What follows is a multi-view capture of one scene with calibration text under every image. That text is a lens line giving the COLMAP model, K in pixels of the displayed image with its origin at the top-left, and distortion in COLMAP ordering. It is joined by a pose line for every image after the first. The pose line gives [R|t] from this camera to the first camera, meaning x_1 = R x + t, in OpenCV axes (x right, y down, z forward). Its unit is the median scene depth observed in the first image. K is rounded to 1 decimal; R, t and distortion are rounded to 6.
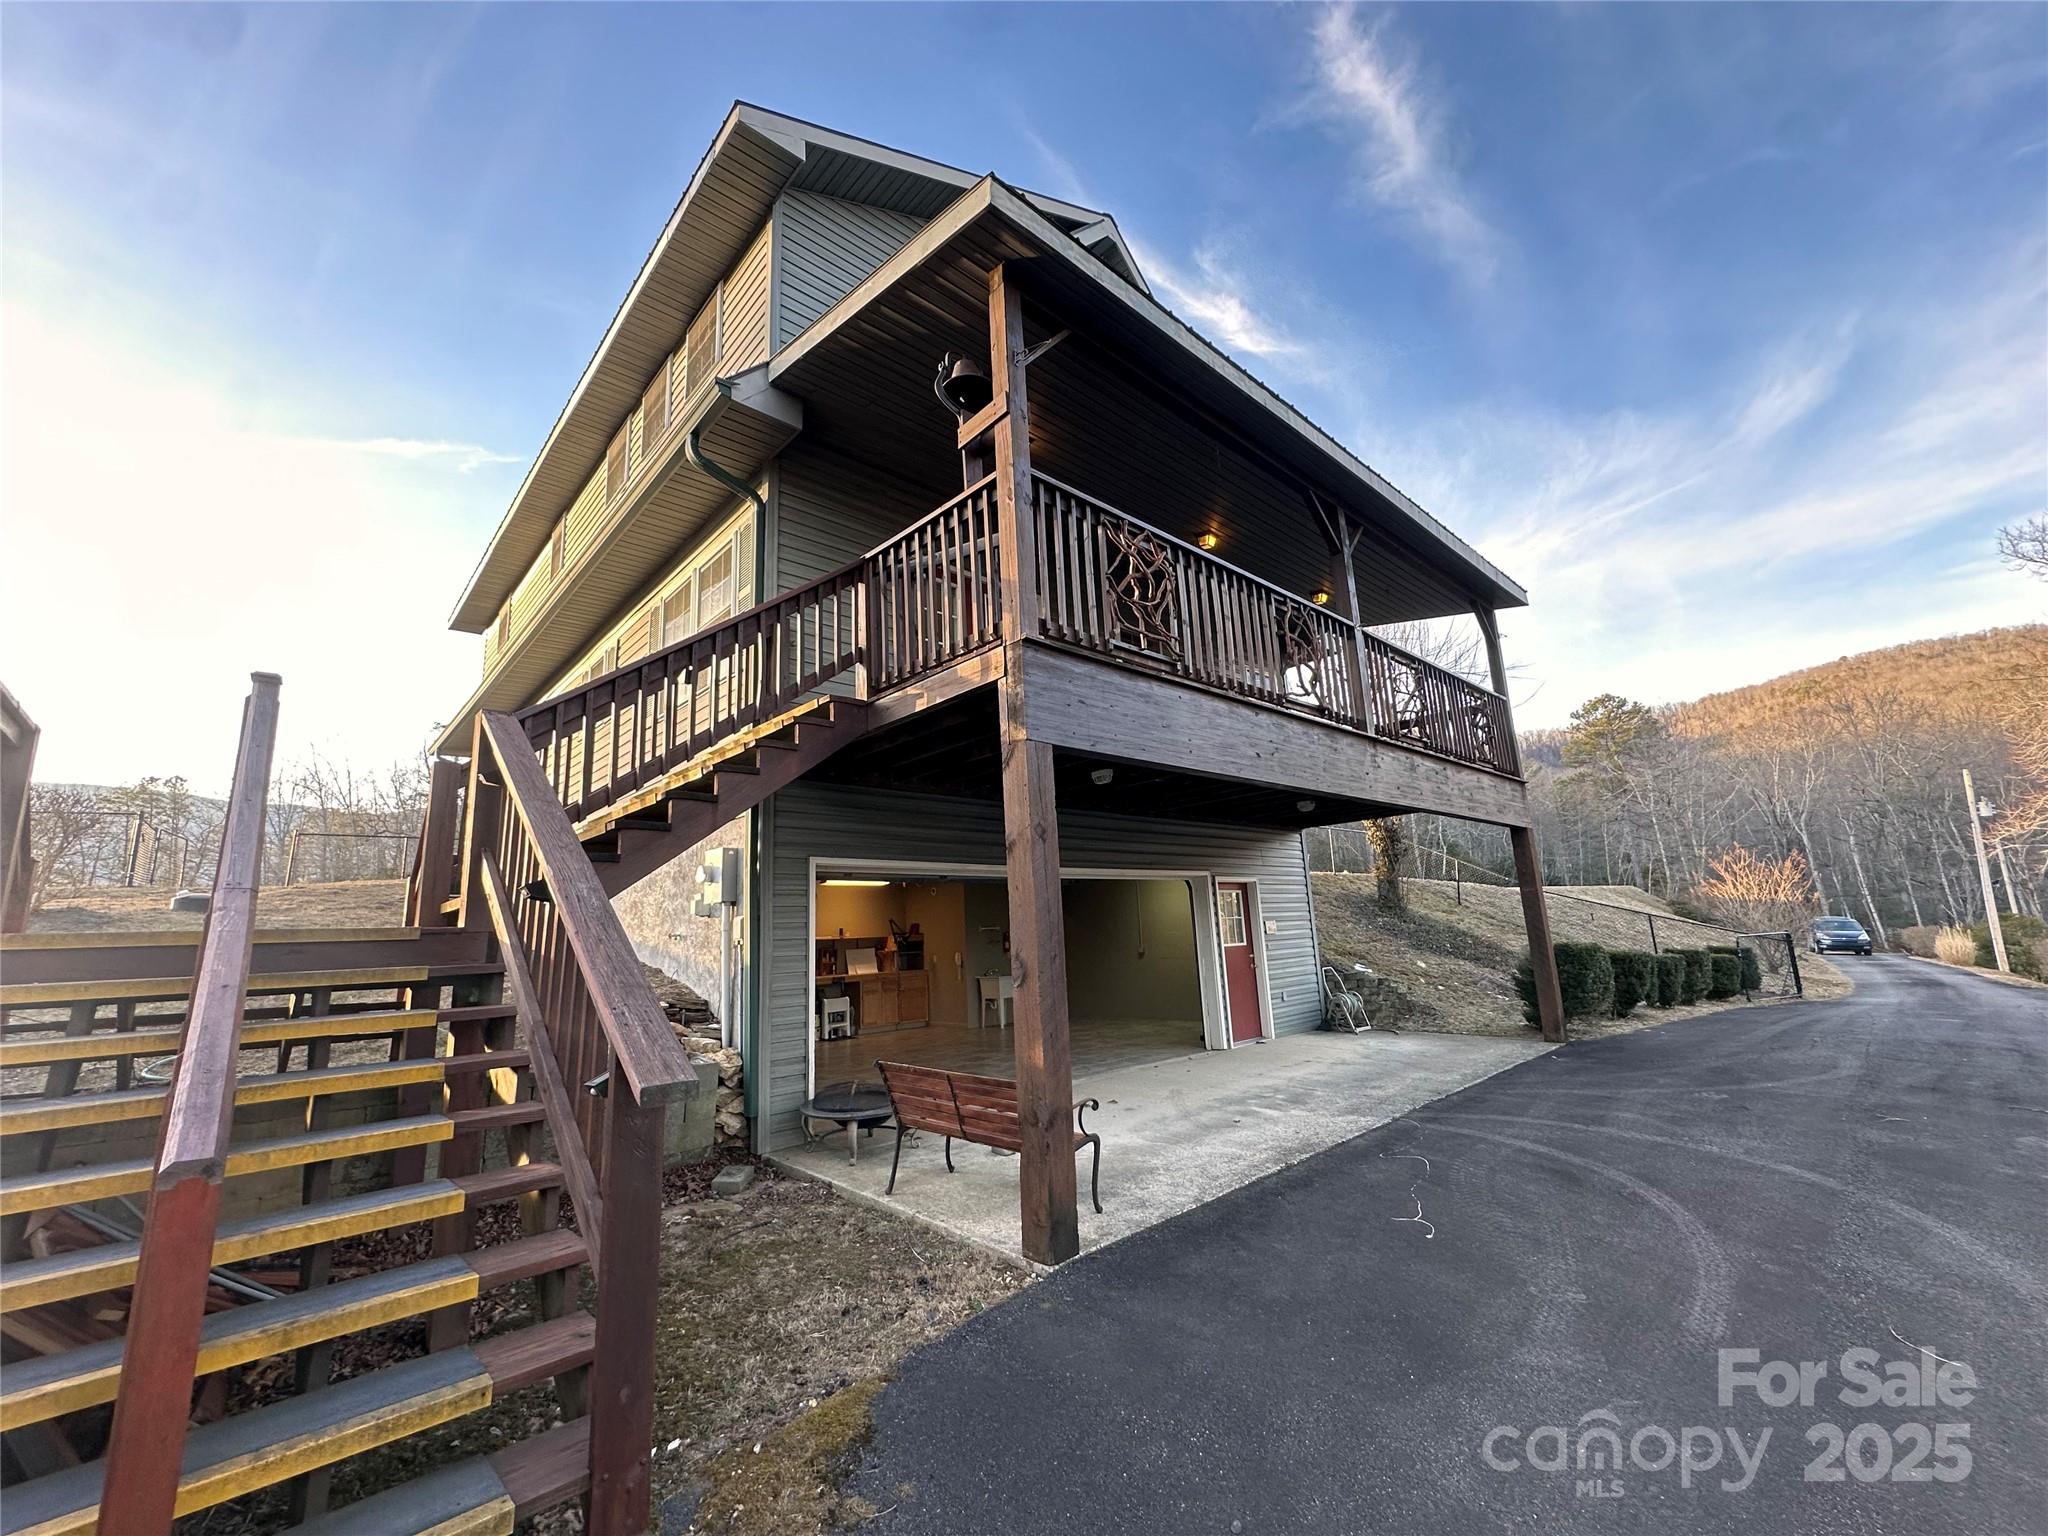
lens RADIAL K [[818.7, 0, 1024.9], [0, 818.7, 767.8], [0, 0, 1]] dist [0.001016, 0.000952]
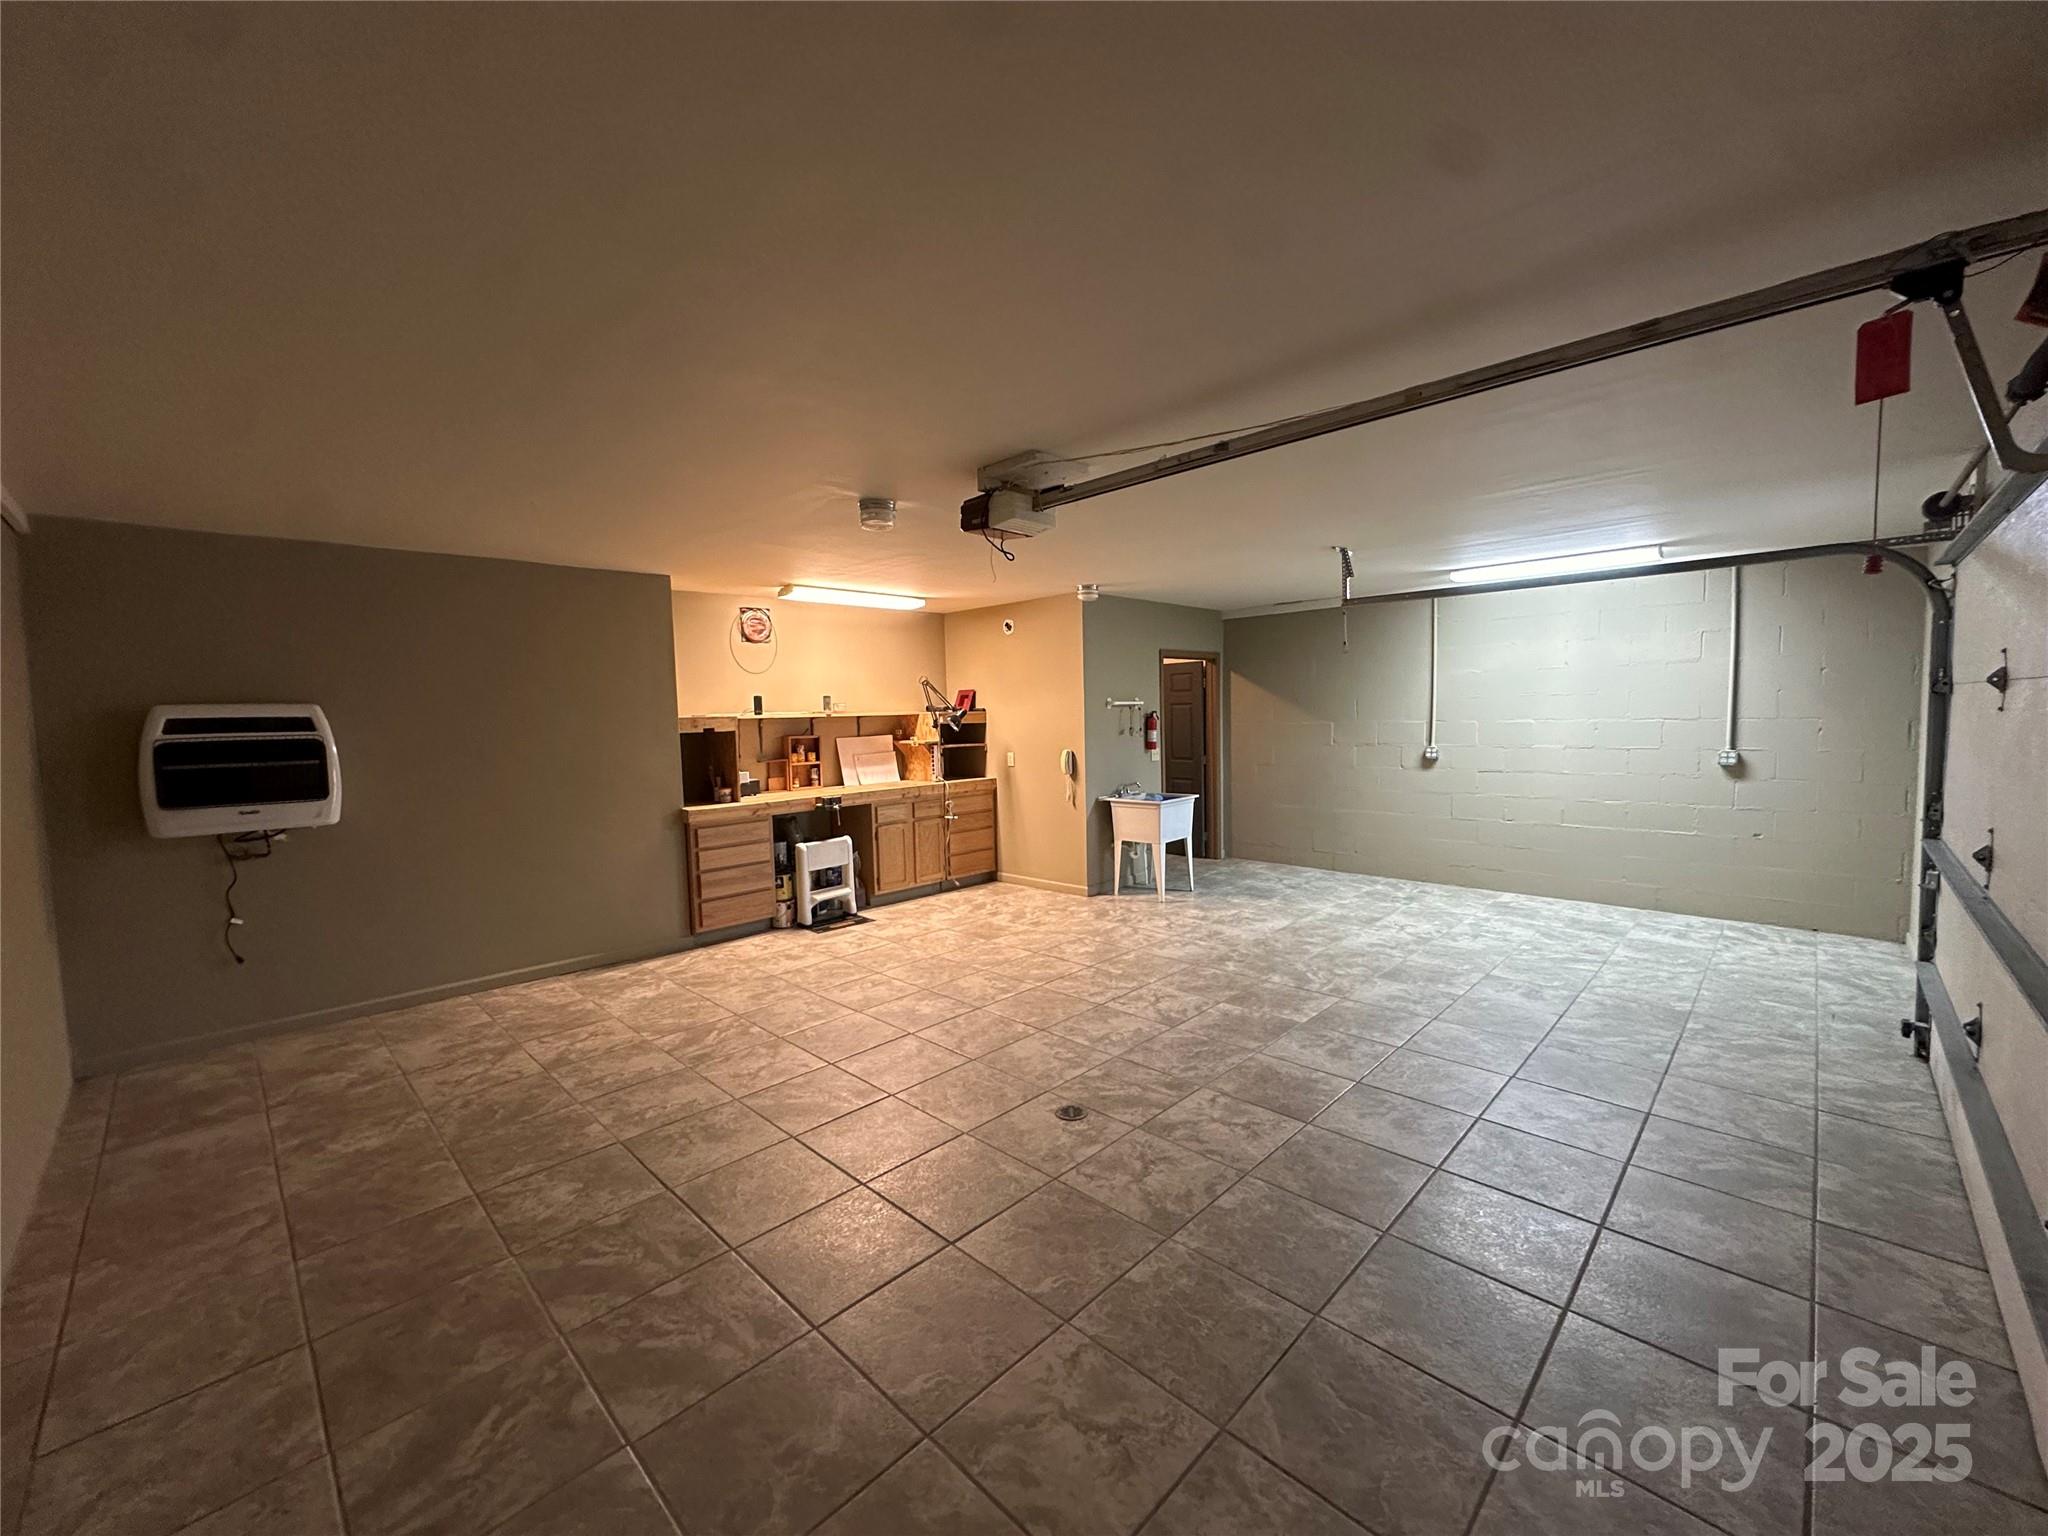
lens RADIAL K [[818.7, 0, 1027.3], [0, 818.7, 767.4], [0, 0, 1]] dist [0.001016, 0.000952]
pose [[0.998593, 0.021528, 0.048461, -0.129367], [-0.033870, 0.962114, 0.270536, 0.102023], [-0.040801, -0.271797, 0.961489, 0.519541]]
